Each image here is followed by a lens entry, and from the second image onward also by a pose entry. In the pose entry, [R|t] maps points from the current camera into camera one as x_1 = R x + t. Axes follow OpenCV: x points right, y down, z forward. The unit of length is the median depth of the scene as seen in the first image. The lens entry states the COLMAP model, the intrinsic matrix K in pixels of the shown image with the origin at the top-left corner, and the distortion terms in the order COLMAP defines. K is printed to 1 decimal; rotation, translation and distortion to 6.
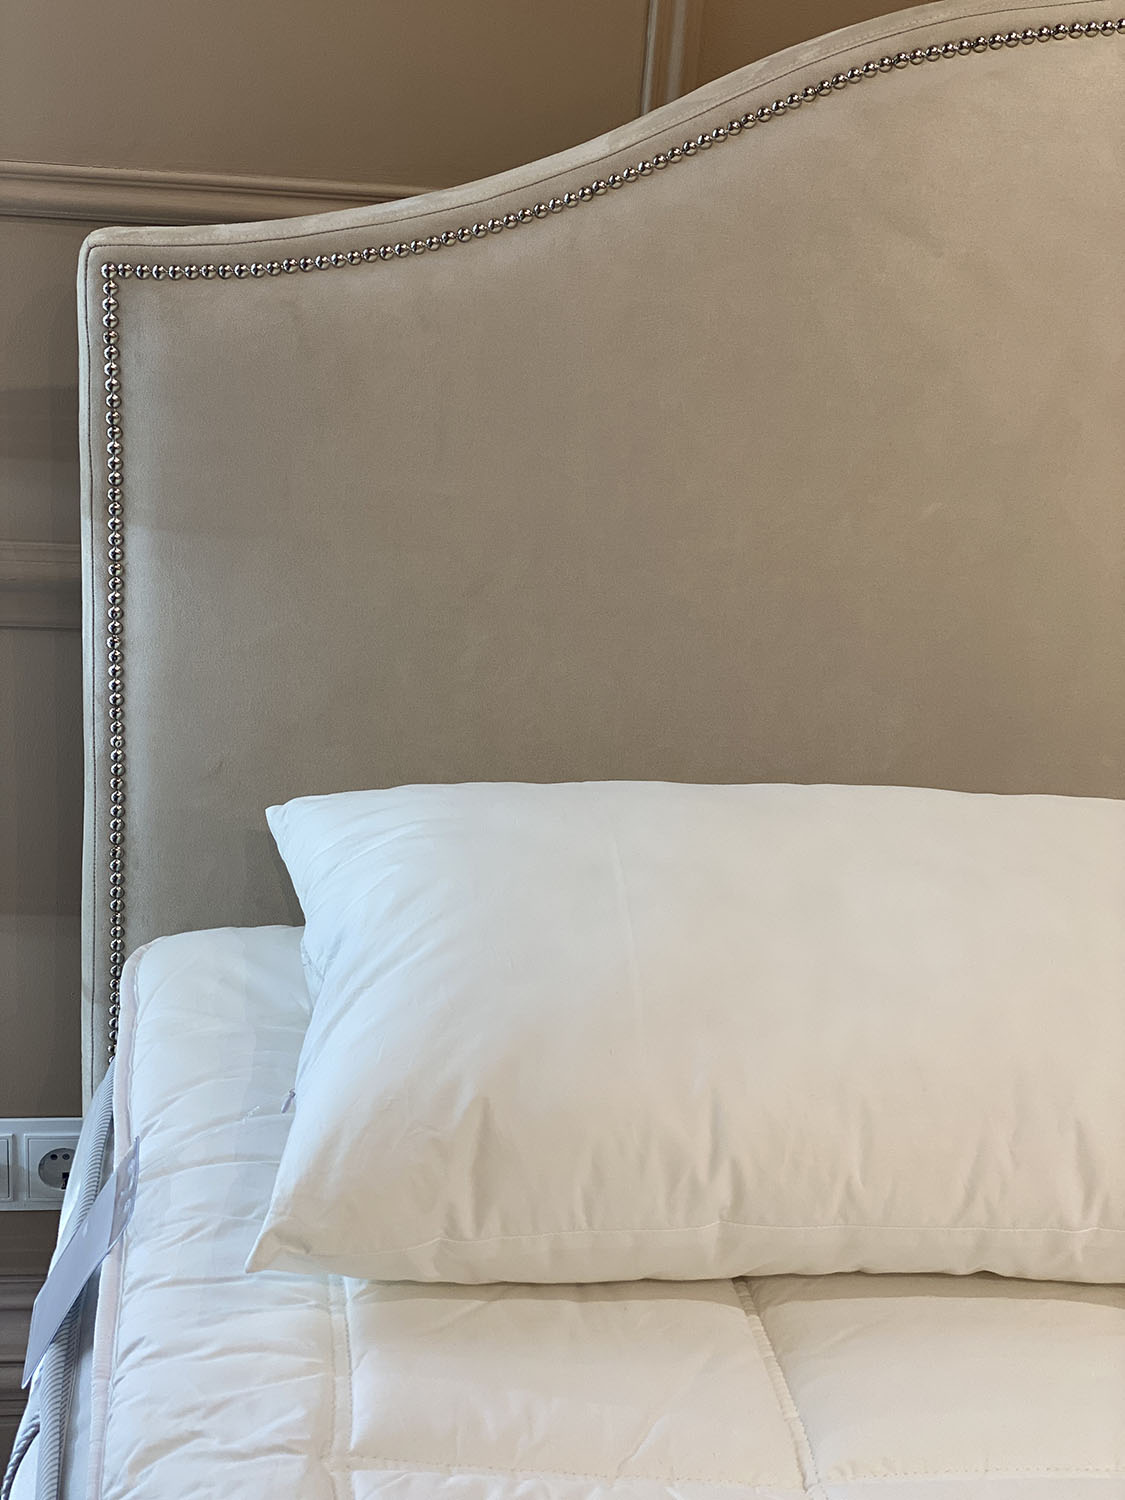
lens RADIAL K [[2245.0, 0, 570.2], [0, 2245.0, 751.8], [0, 0, 1]] dist [0.105489, 0.000000]
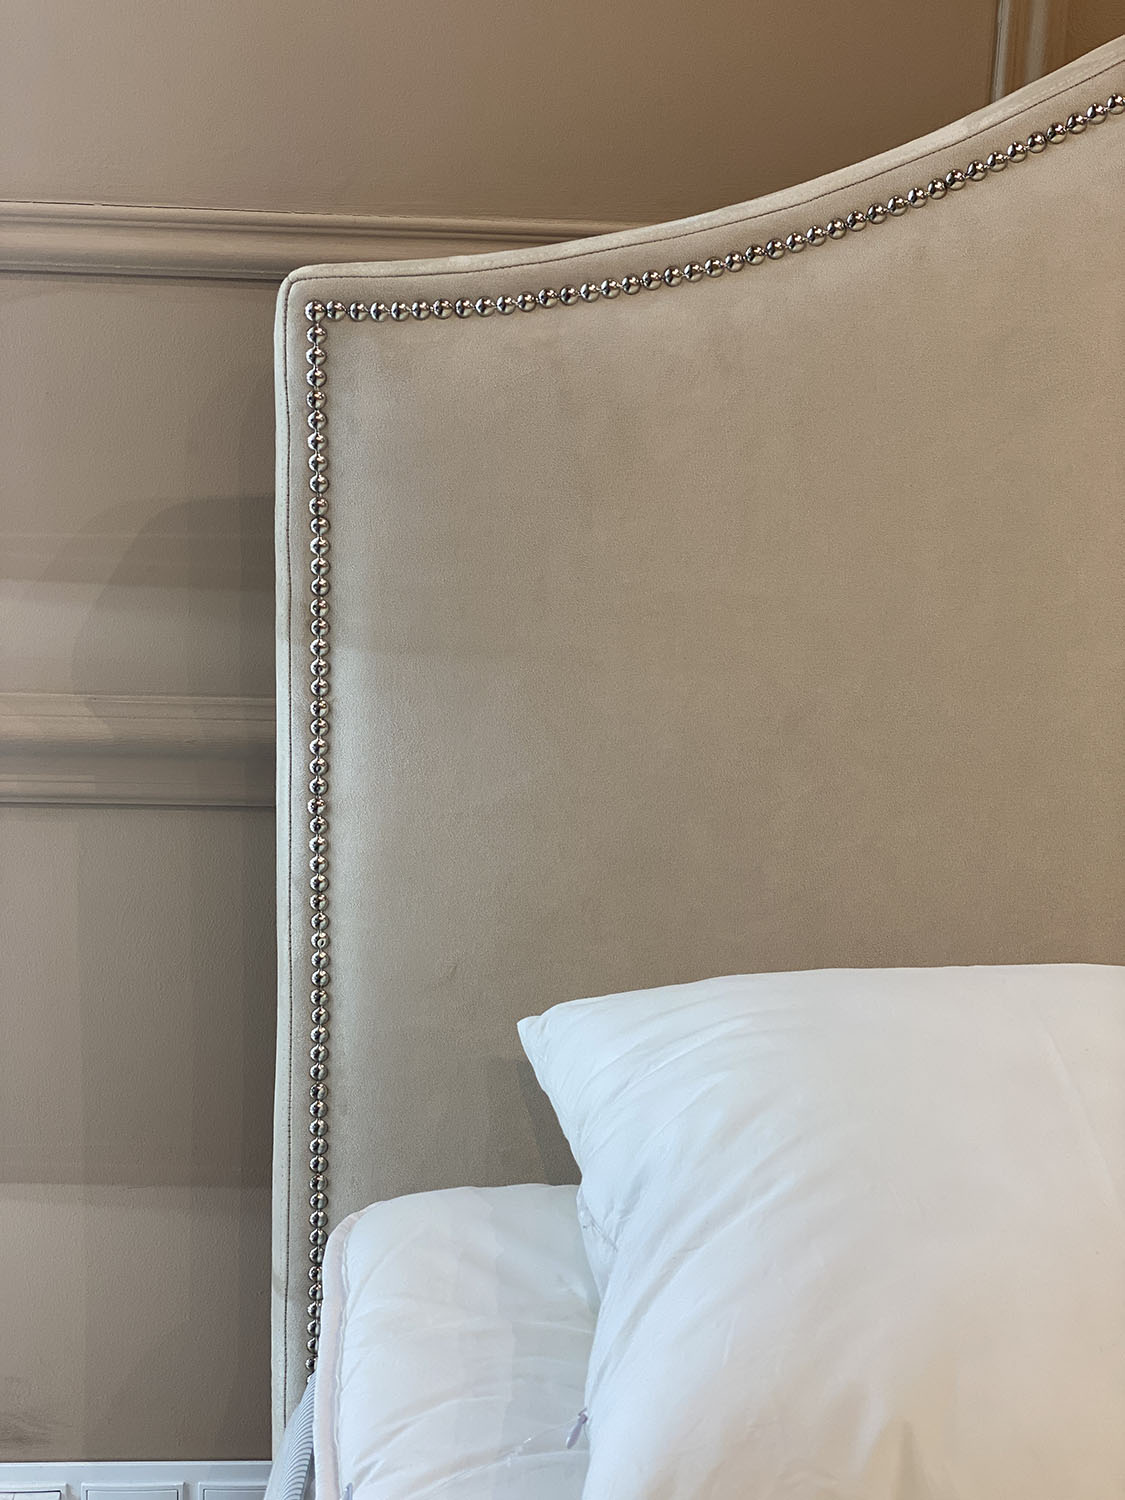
lens RADIAL K [[2245.0, 0, 552.1], [0, 2245.0, 751.3], [0, 0, 1]] dist [0.105489, 0.000000]
pose [[0.995536, -0.024928, -0.091027, -0.056632], [0.011334, 0.989086, -0.146902, 0.047829], [0.093696, 0.145214, 0.984954, 0.271225]]
